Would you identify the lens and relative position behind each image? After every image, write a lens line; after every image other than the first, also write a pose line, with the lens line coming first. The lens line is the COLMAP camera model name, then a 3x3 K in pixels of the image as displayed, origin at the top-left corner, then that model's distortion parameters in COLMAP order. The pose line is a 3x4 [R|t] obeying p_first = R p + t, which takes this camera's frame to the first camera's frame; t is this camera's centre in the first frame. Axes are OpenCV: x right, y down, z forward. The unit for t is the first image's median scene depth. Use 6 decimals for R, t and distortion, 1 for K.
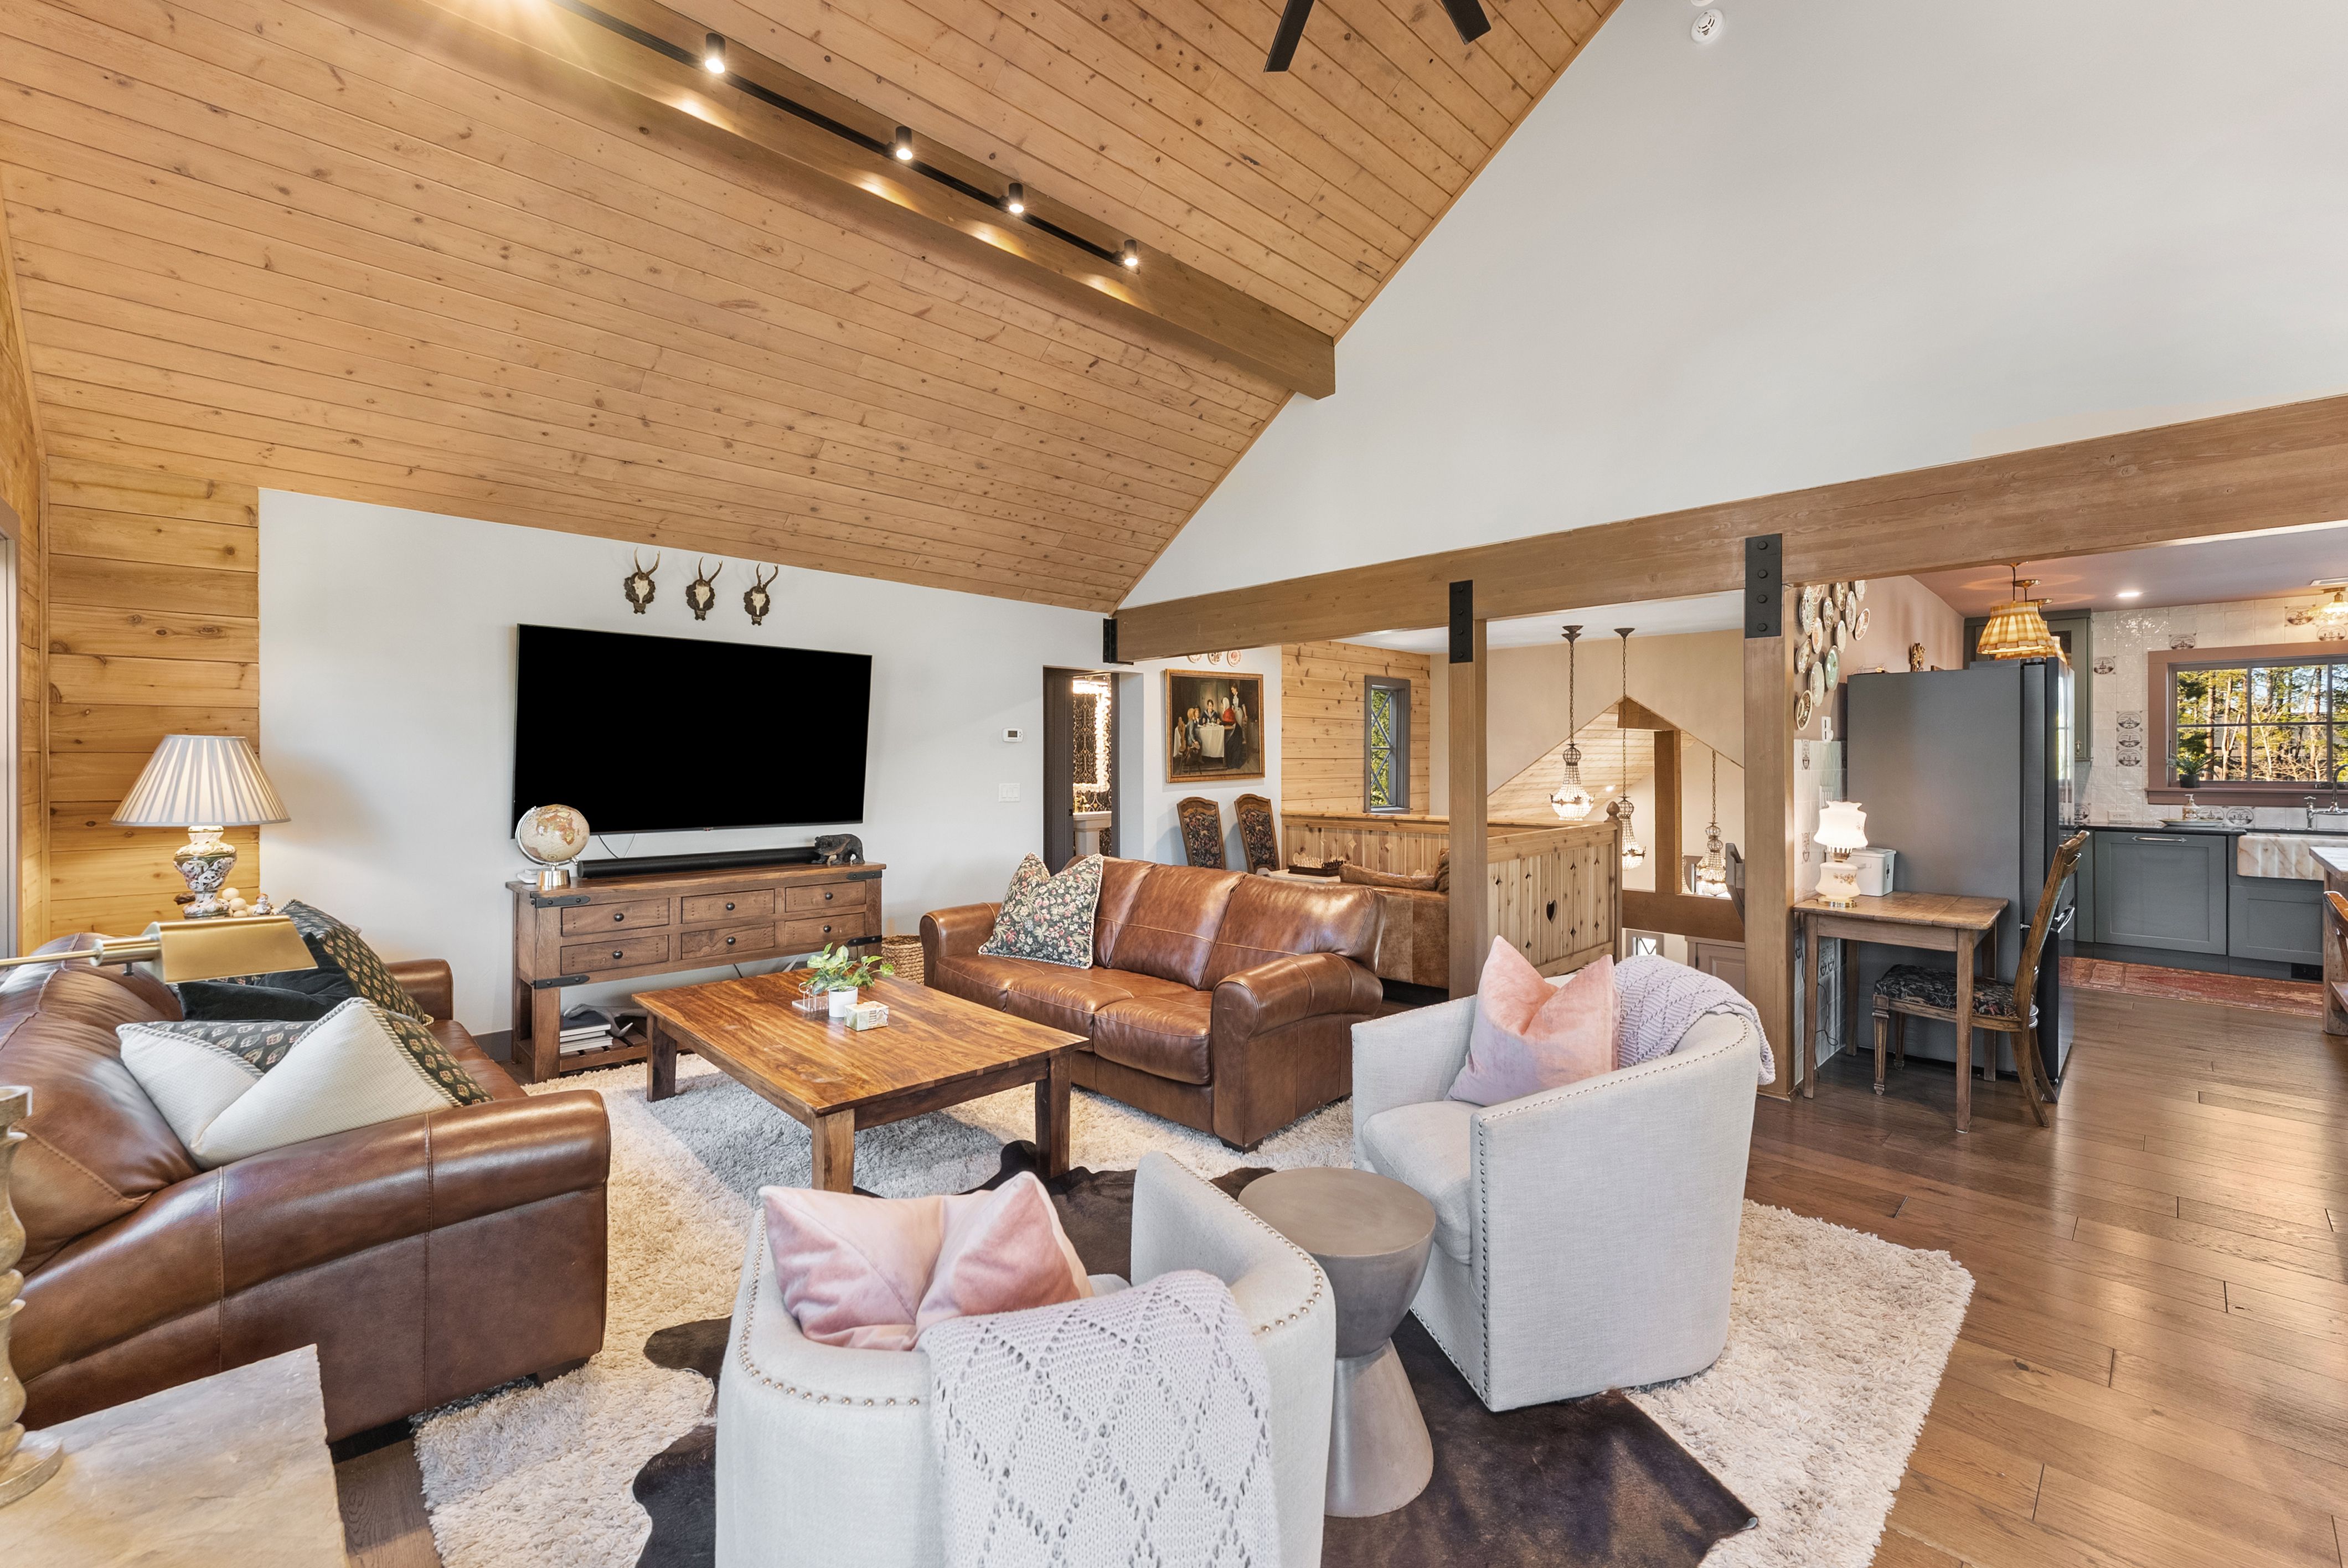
lens RADIAL K [[960.1, 0, 1173.0], [0, 960.1, 764.0], [0, 0, 1]] dist [-0.002314, 0.001397]
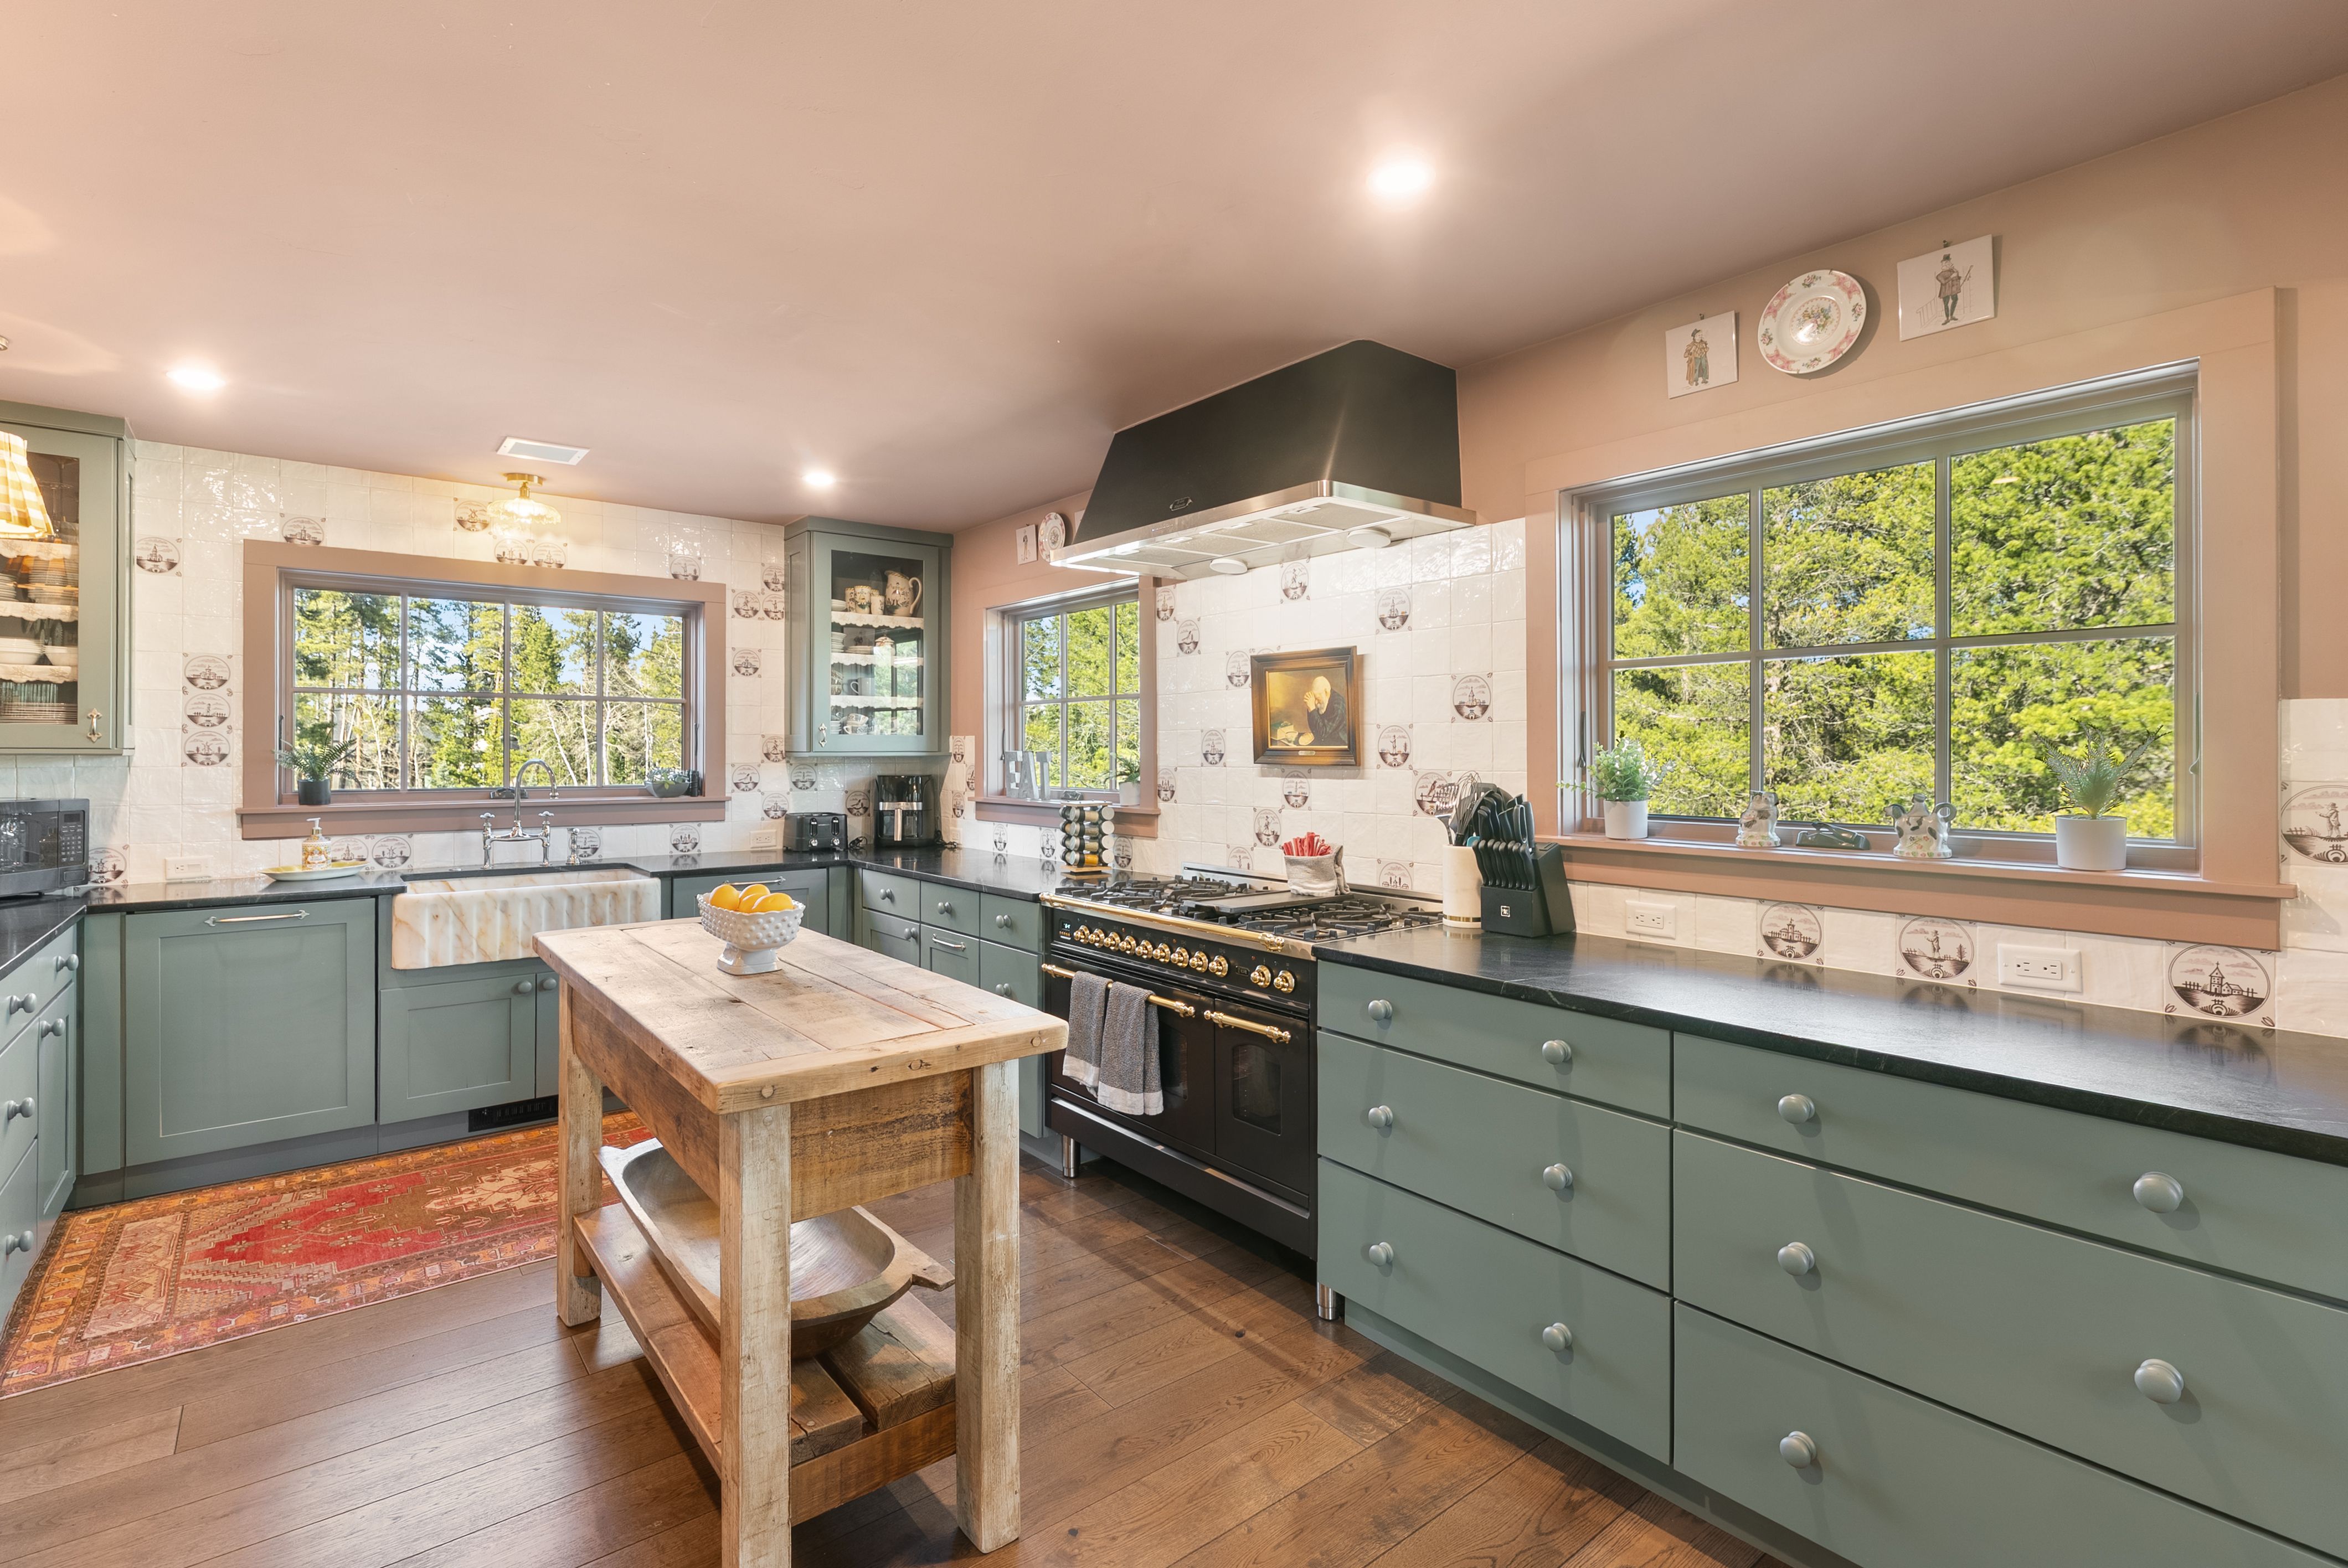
lens RADIAL K [[1083.9, 0, 1169.5], [0, 1083.9, 783.8], [0, 0, 1]] dist [-0.000186, -0.001249]
pose [[0.084308, -0.010662, 0.996383, 1.337183], [-0.009605, 0.999888, 0.011512, 0.003462], [-0.996393, -0.010541, 0.084196, 1.271979]]
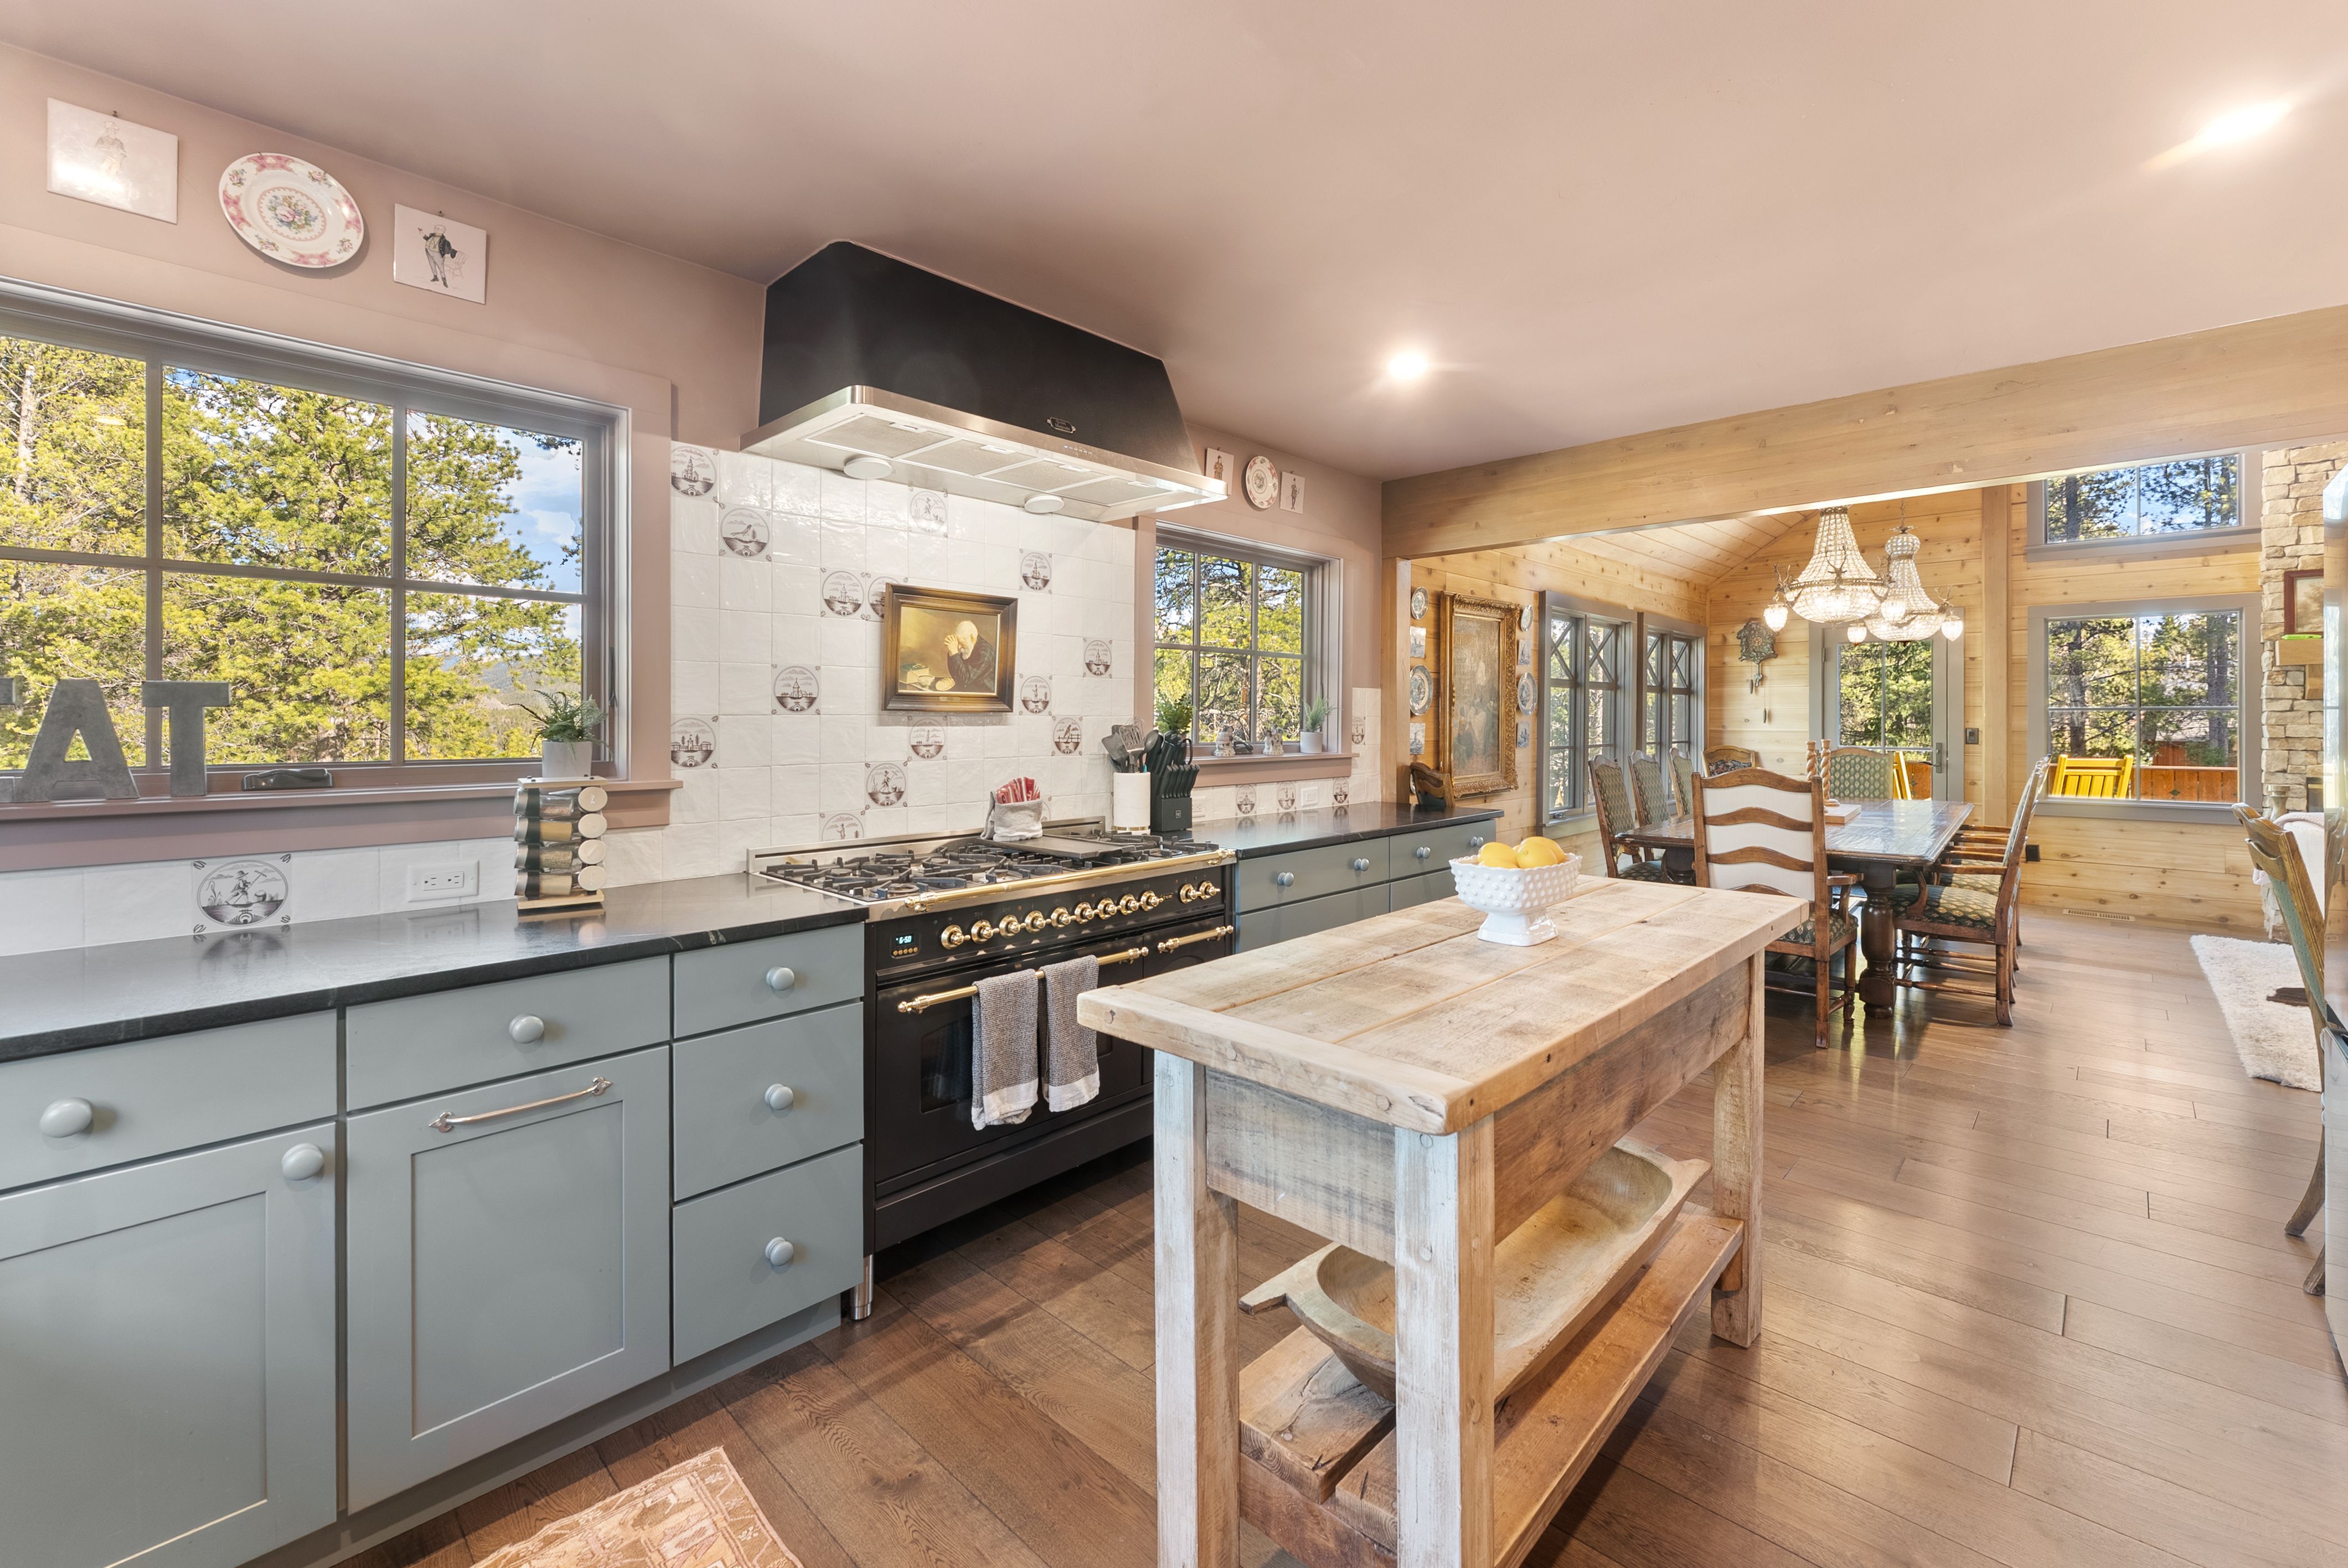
lens RADIAL K [[960.1, 0, 1203.1], [0, 960.1, 711.7], [0, 0, 1]] dist [-0.002314, 0.001397]
pose [[-0.998960, -0.000456, -0.045597, 1.363048], [-0.000461, 1.000000, 0.000102, 0.003235], [0.045597, 0.000123, -0.998960, 1.297427]]
